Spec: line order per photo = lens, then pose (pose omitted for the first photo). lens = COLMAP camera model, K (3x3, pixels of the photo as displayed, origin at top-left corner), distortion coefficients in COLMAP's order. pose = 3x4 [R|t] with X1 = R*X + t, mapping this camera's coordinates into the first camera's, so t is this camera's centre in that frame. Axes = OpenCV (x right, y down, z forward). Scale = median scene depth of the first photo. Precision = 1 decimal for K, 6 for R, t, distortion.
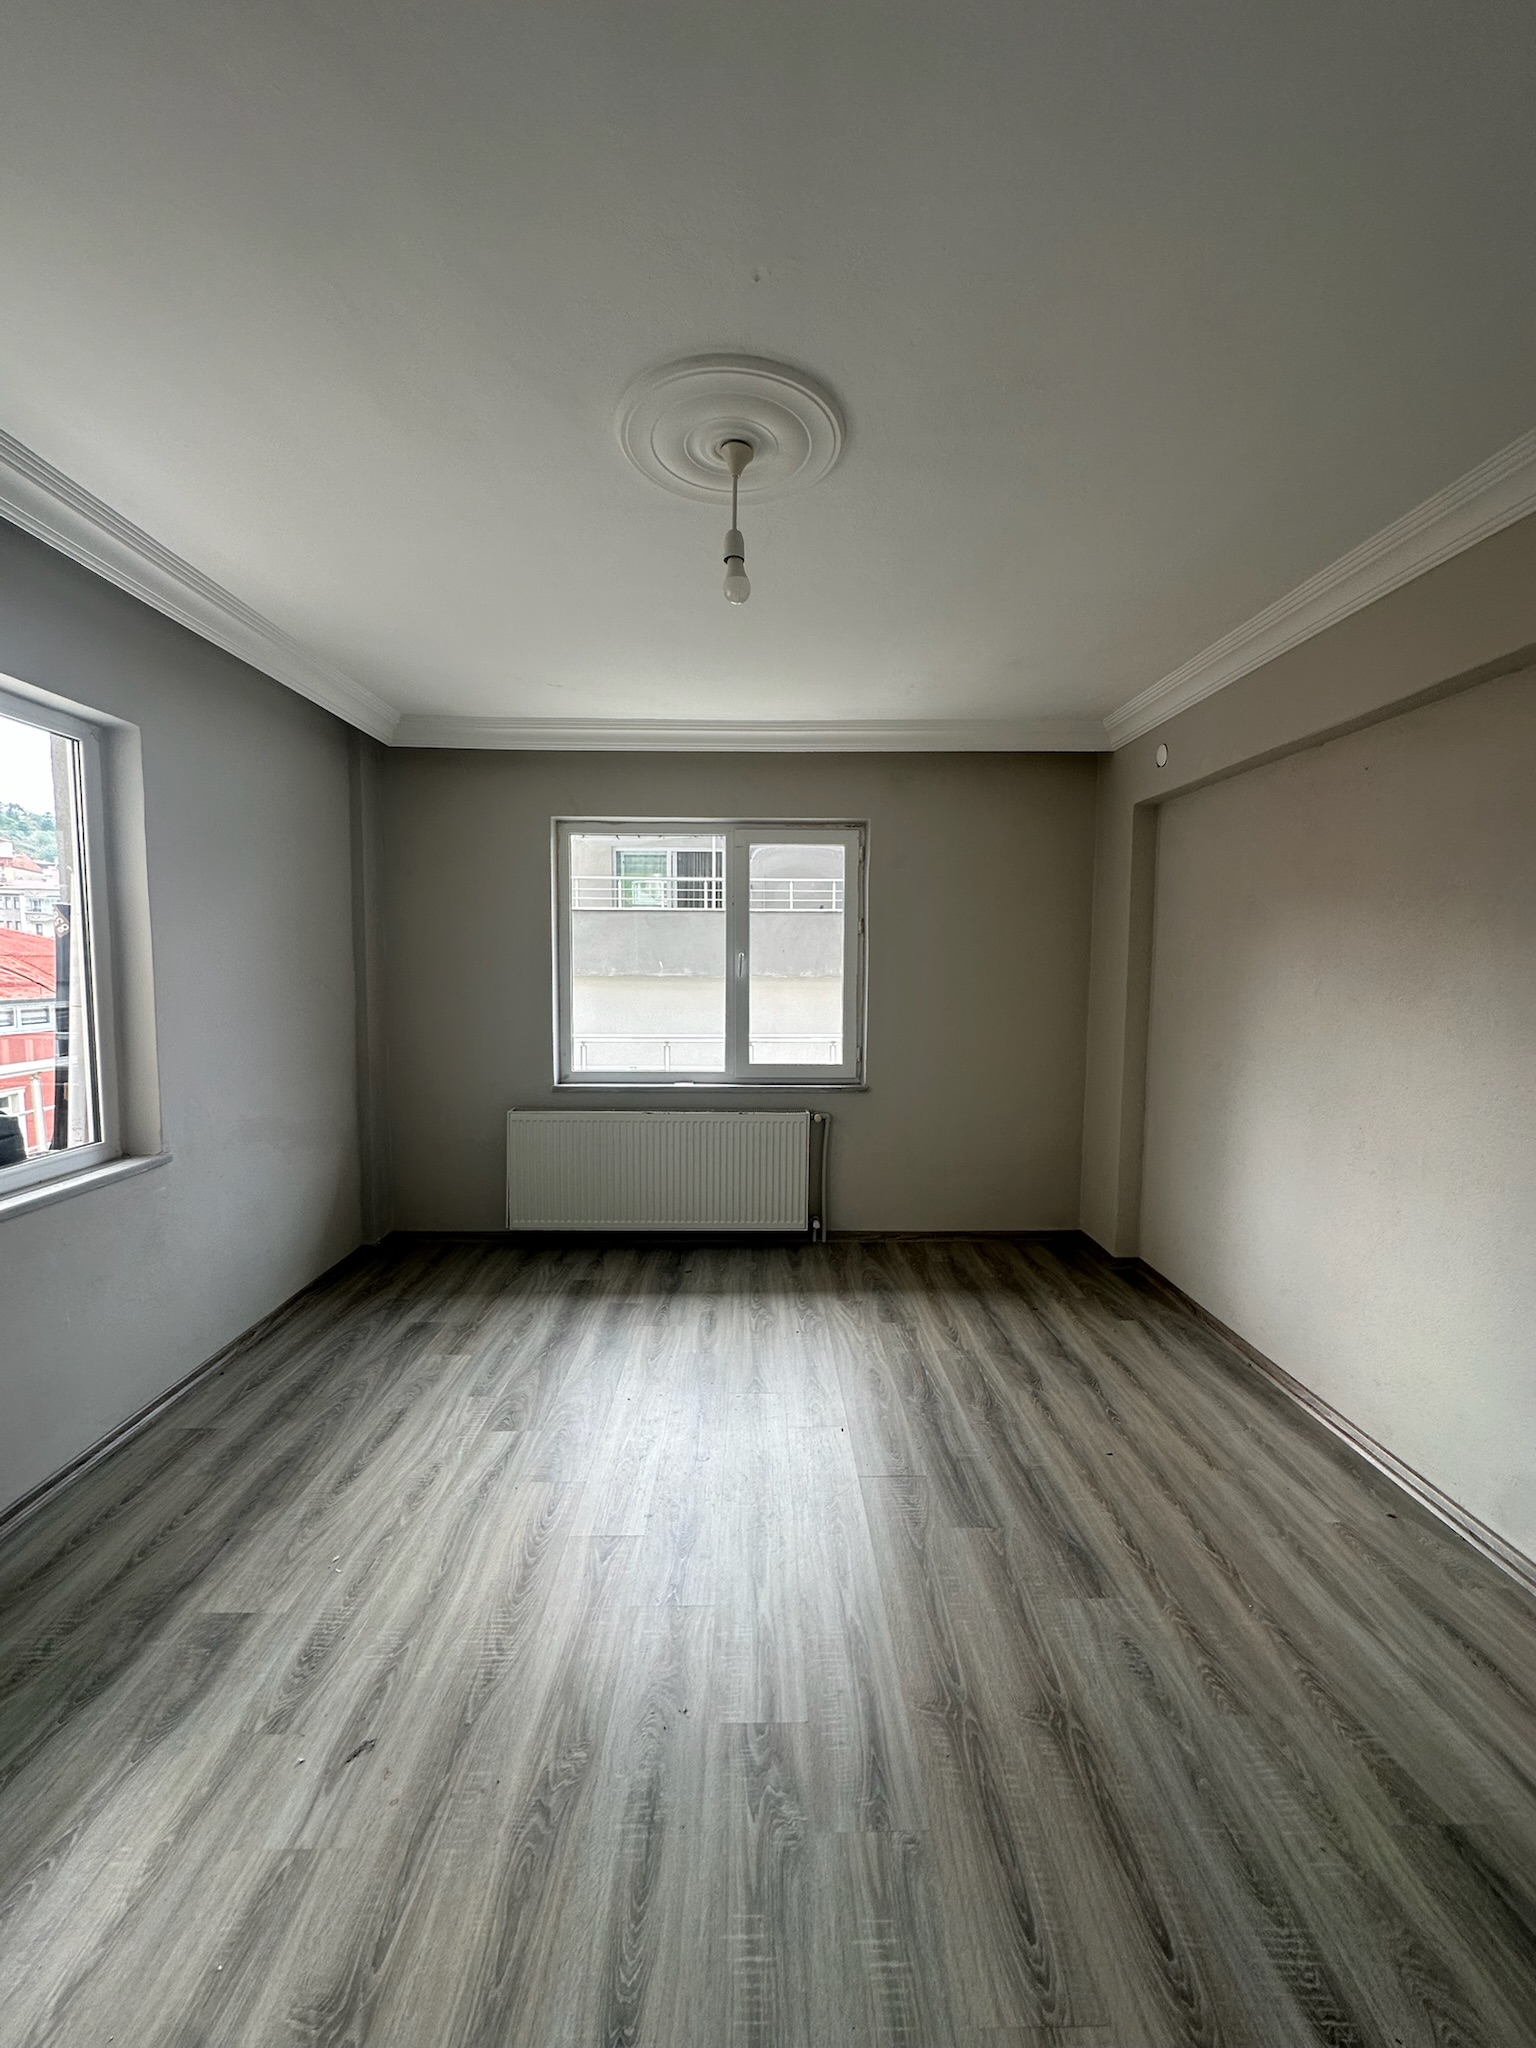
lens RADIAL K [[817.7, 0, 766.6], [0, 817.7, 1024.0], [0, 0, 1]] dist [-0.004273, 0.001102]
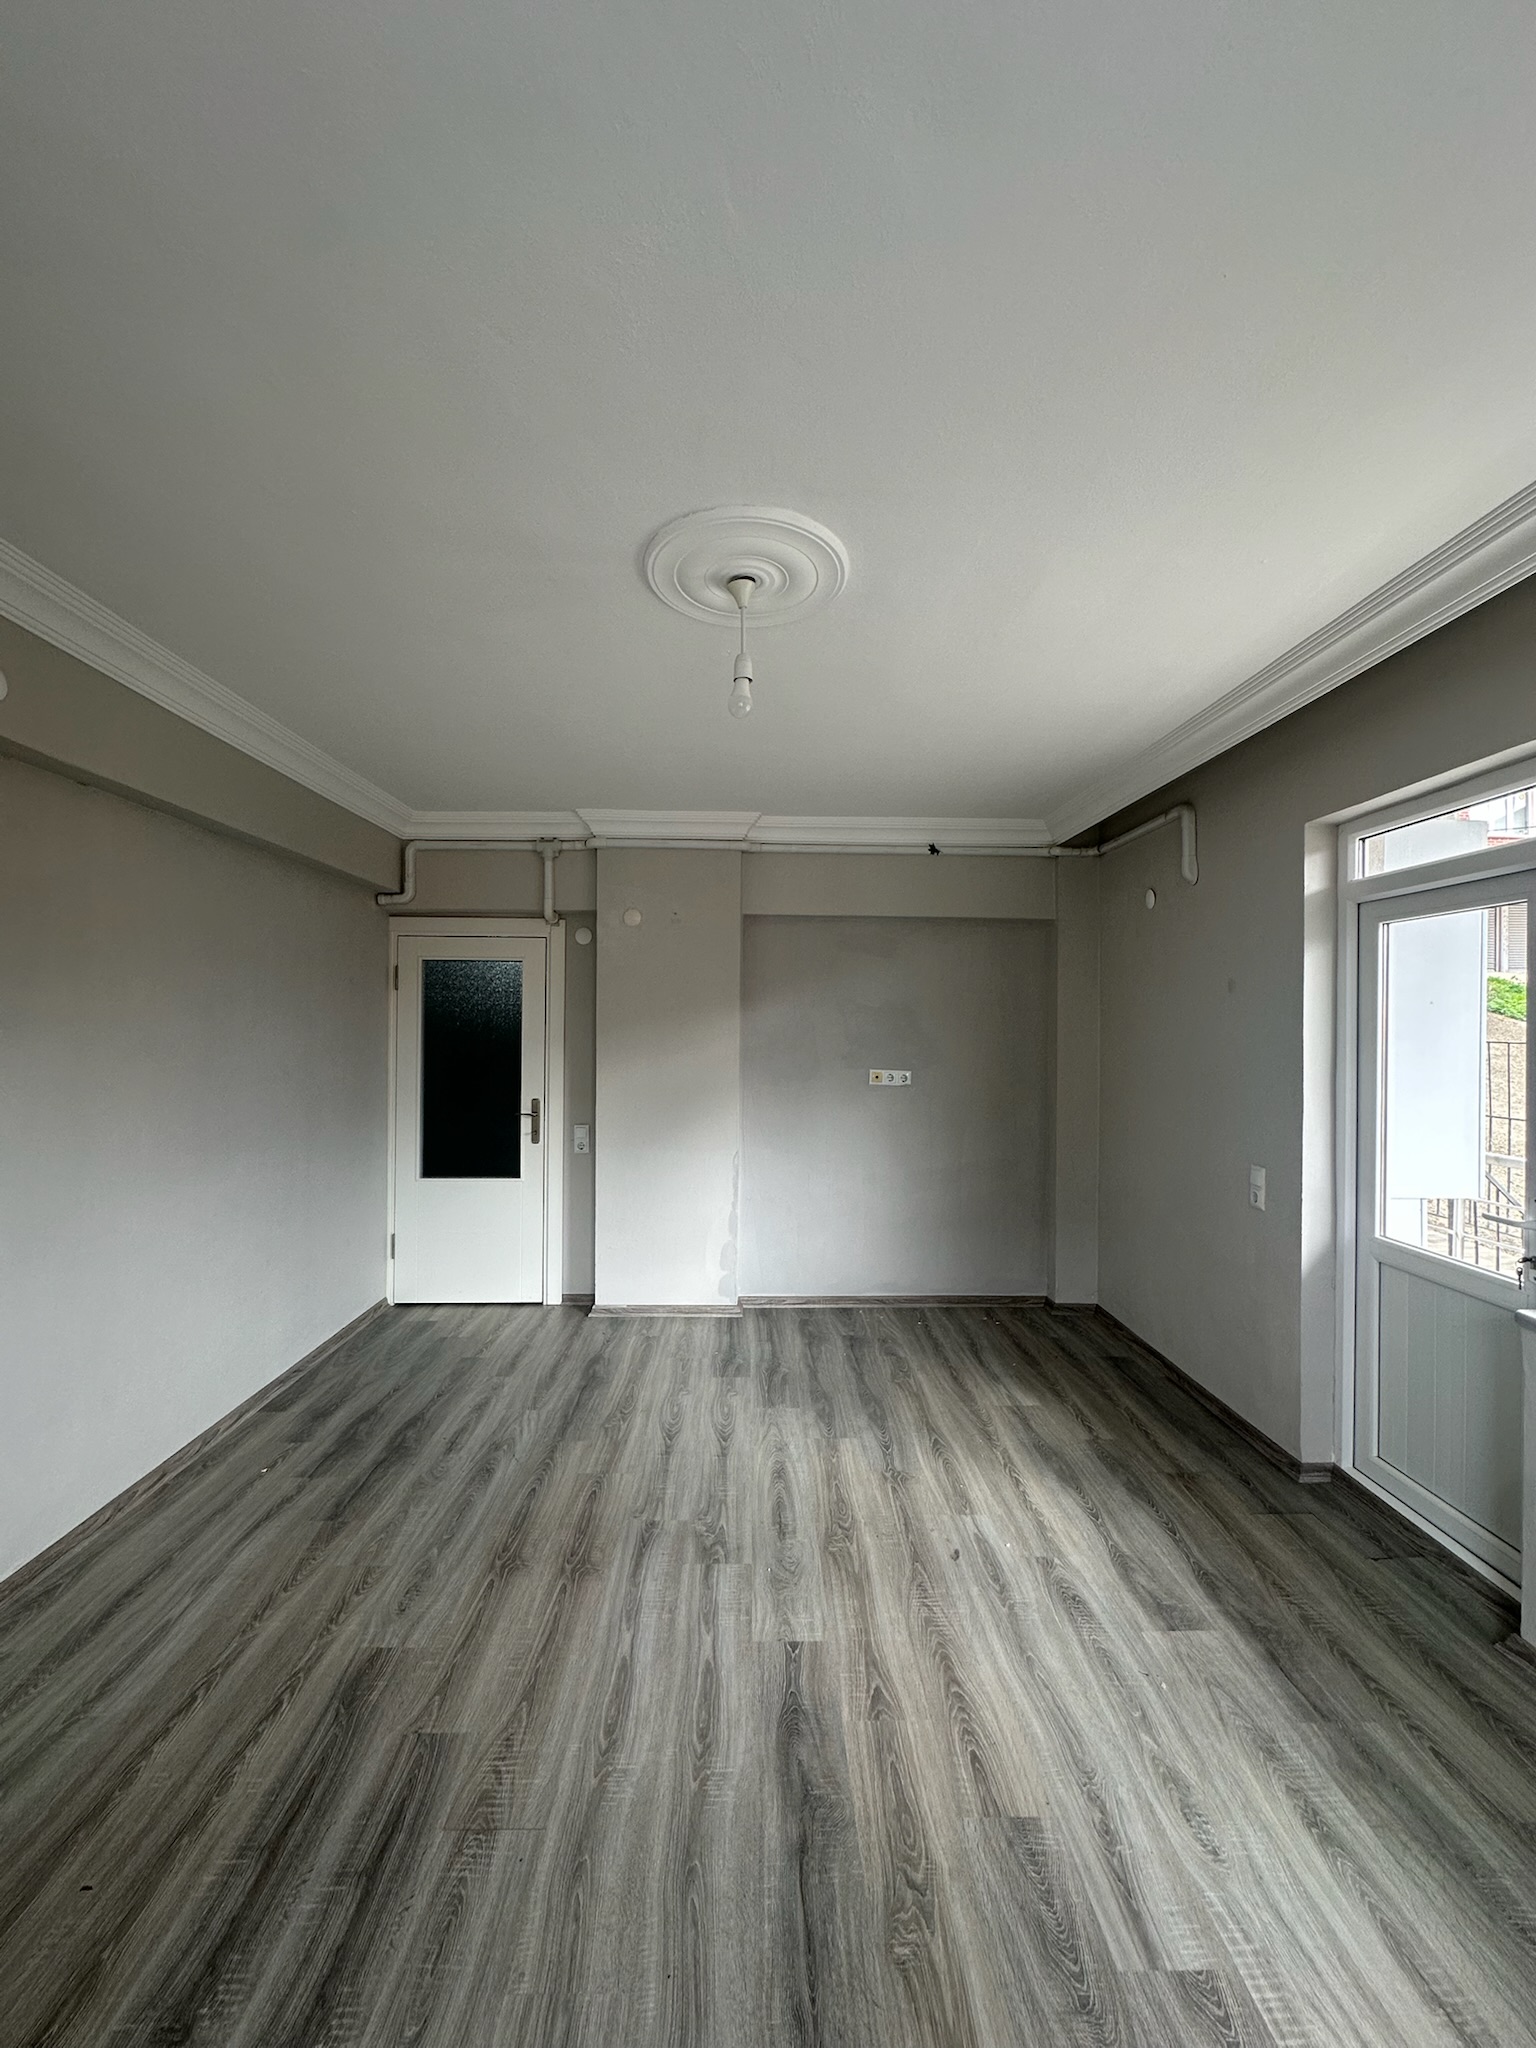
lens RADIAL K [[817.7, 0, 766.6], [0, 817.7, 1024.0], [0, 0, 1]] dist [-0.004273, 0.001102]
pose [[-0.999915, -0.012903, -0.001786, -0.070032], [-0.012986, 0.998124, 0.059837, -0.158354], [0.001010, 0.059855, -0.998207, 2.031422]]
